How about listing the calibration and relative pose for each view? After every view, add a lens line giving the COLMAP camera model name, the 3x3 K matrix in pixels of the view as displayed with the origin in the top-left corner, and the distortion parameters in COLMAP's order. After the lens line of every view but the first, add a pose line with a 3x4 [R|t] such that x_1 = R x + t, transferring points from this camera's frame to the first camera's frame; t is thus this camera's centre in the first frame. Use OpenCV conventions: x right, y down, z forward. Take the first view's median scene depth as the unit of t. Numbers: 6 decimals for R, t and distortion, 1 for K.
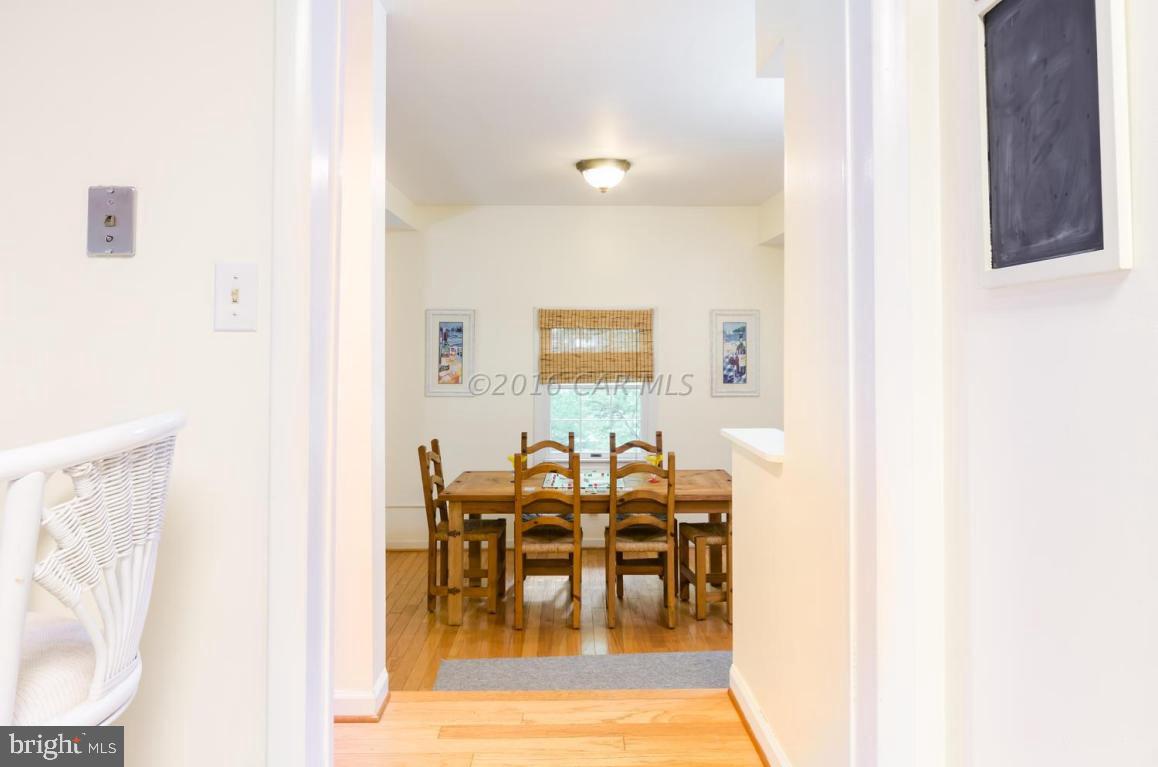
lens RADIAL K [[744.5, 0, 592.3], [0, 744.5, 319.6], [0, 0, 1]] dist [0.002736, 0.000377]
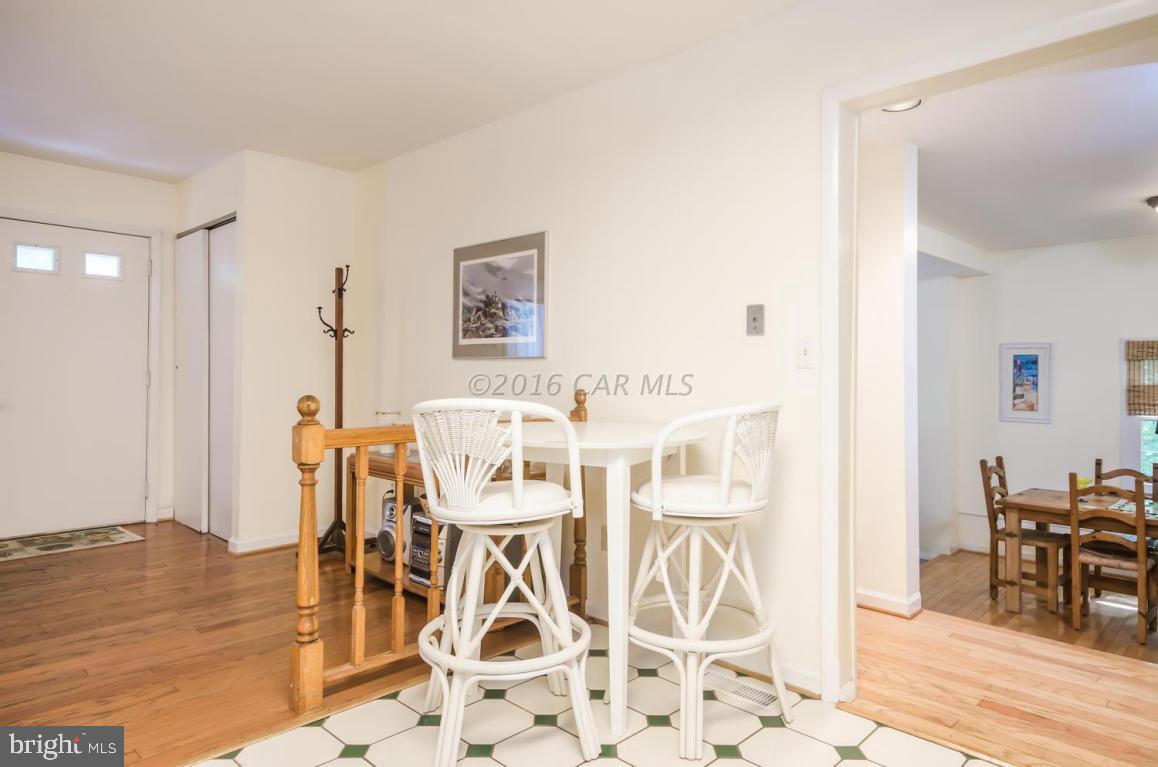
lens RADIAL K [[712.6, 0, 578.8], [0, 712.6, 366.9], [0, 0, 1]] dist [-0.000955, 0.003453]
pose [[0.680556, -0.001326, -0.732695, 0.159897], [0.018682, 0.999705, 0.015544, -0.009249], [0.732458, -0.024267, 0.680380, -0.241257]]
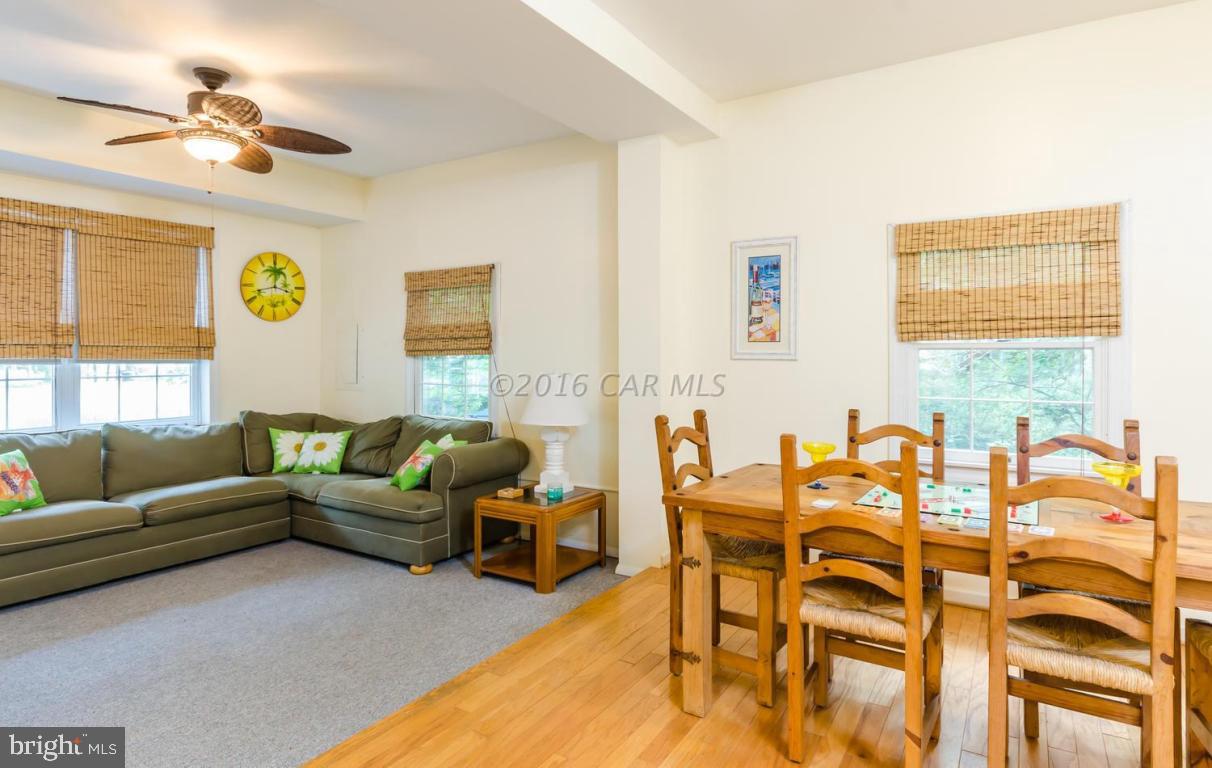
lens RADIAL K [[633.9, 0, 626.0], [0, 633.9, 359.5], [0, 0, 1]] dist [-0.000610, -0.001682]
pose [[0.828424, -0.001161, -0.560100, 0.050792], [0.021697, 0.999314, 0.030021, 0.098178], [0.559681, -0.037023, 0.827881, 0.501935]]
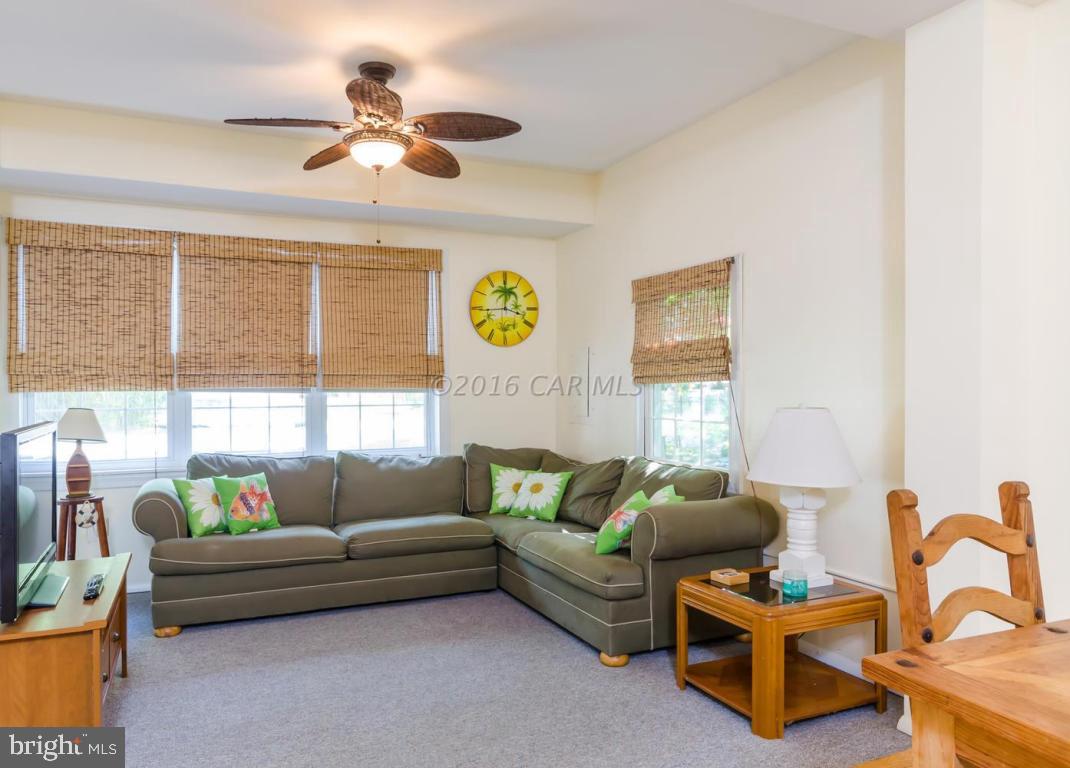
lens RADIAL K [[740.6, 0, 505.6], [0, 740.6, 400.5], [0, 0, 1]] dist [-0.005785, 0.010964]
pose [[0.366709, 0.011820, -0.930260, 0.014310], [0.036011, 0.998990, 0.026888, 0.107120], [0.929638, -0.043359, 0.365913, 0.673236]]
